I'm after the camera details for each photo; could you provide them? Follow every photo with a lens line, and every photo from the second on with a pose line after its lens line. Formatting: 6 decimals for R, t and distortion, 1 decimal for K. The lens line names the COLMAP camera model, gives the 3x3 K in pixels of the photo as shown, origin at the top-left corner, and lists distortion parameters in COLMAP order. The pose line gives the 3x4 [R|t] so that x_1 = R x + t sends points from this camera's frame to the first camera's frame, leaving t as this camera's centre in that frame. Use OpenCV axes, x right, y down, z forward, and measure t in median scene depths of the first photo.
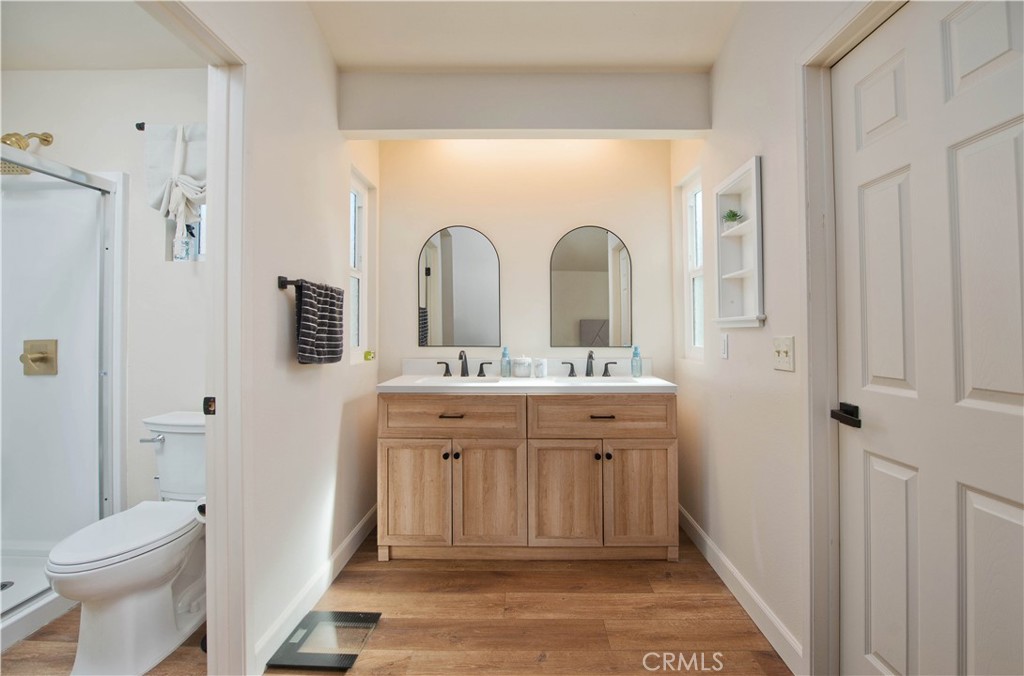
lens RADIAL K [[459.5, 0, 514.5], [0, 459.5, 309.0], [0, 0, 1]] dist [-0.008962, -0.000662]
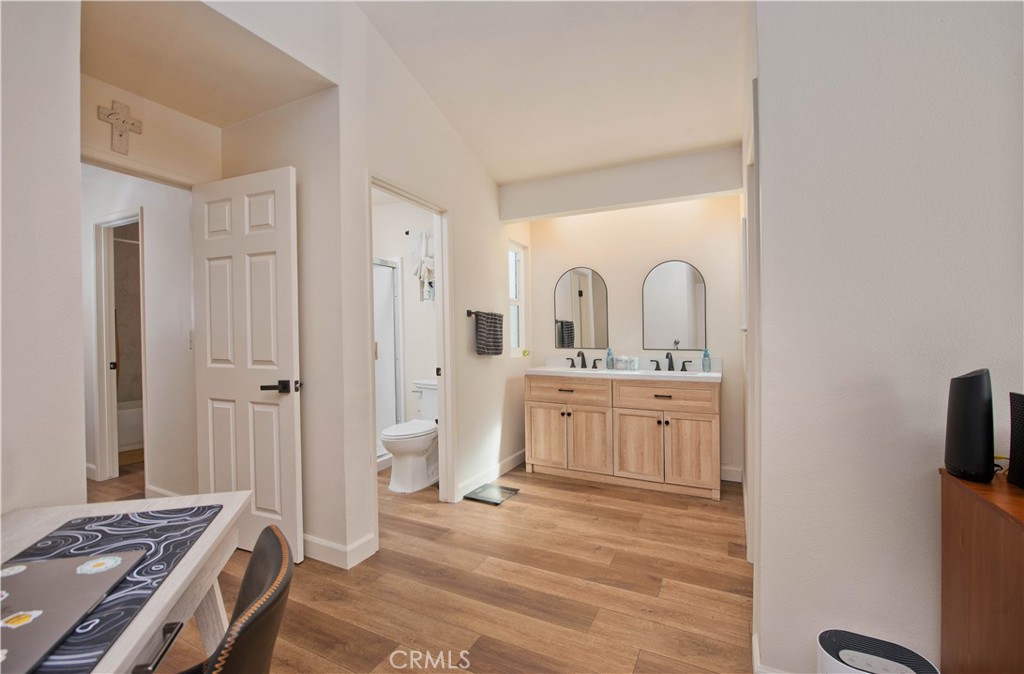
lens RADIAL K [[433.0, 0, 512.0], [0, 433.0, 337.0], [0, 0, 1]] dist [-0.000352, -0.000096]
pose [[0.902819, 0.000662, -0.430021, 0.359594], [0.018362, 0.999027, 0.040089, -0.020666], [0.429629, -0.044090, 0.901928, -0.471659]]
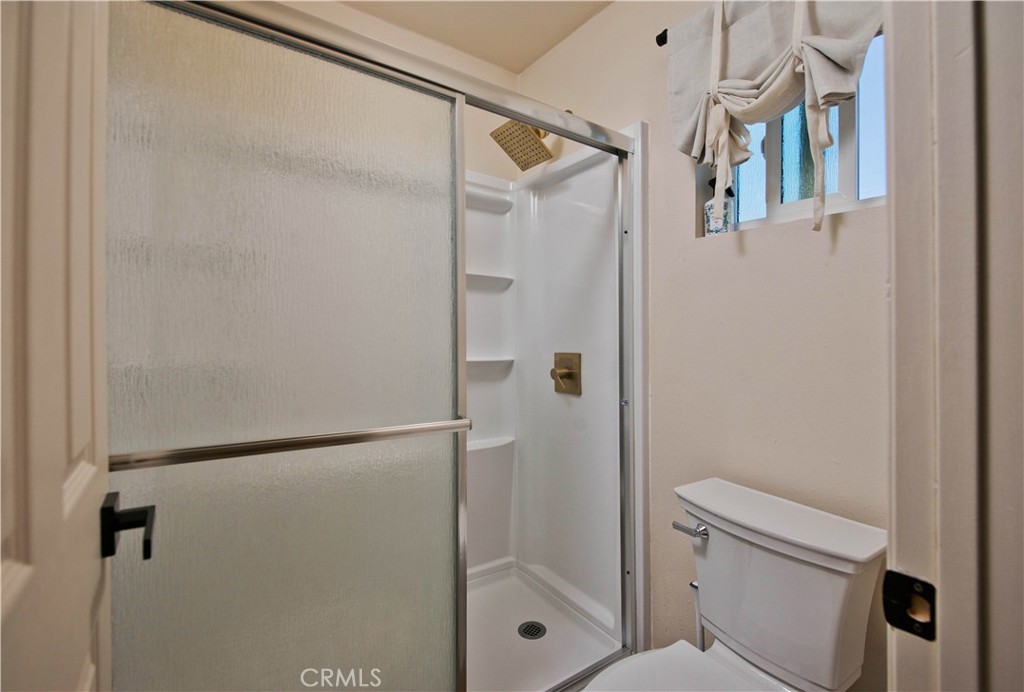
lens RADIAL K [[462.9, 0, 530.8], [0, 462.9, 335.5], [0, 0, 1]] dist [0.000206, 0.000054]
pose [[0.602990, 0.004905, -0.797734, -0.374796], [0.016144, 0.999701, 0.018350, 0.017107], [0.797585, -0.023943, 0.602731, 0.407702]]
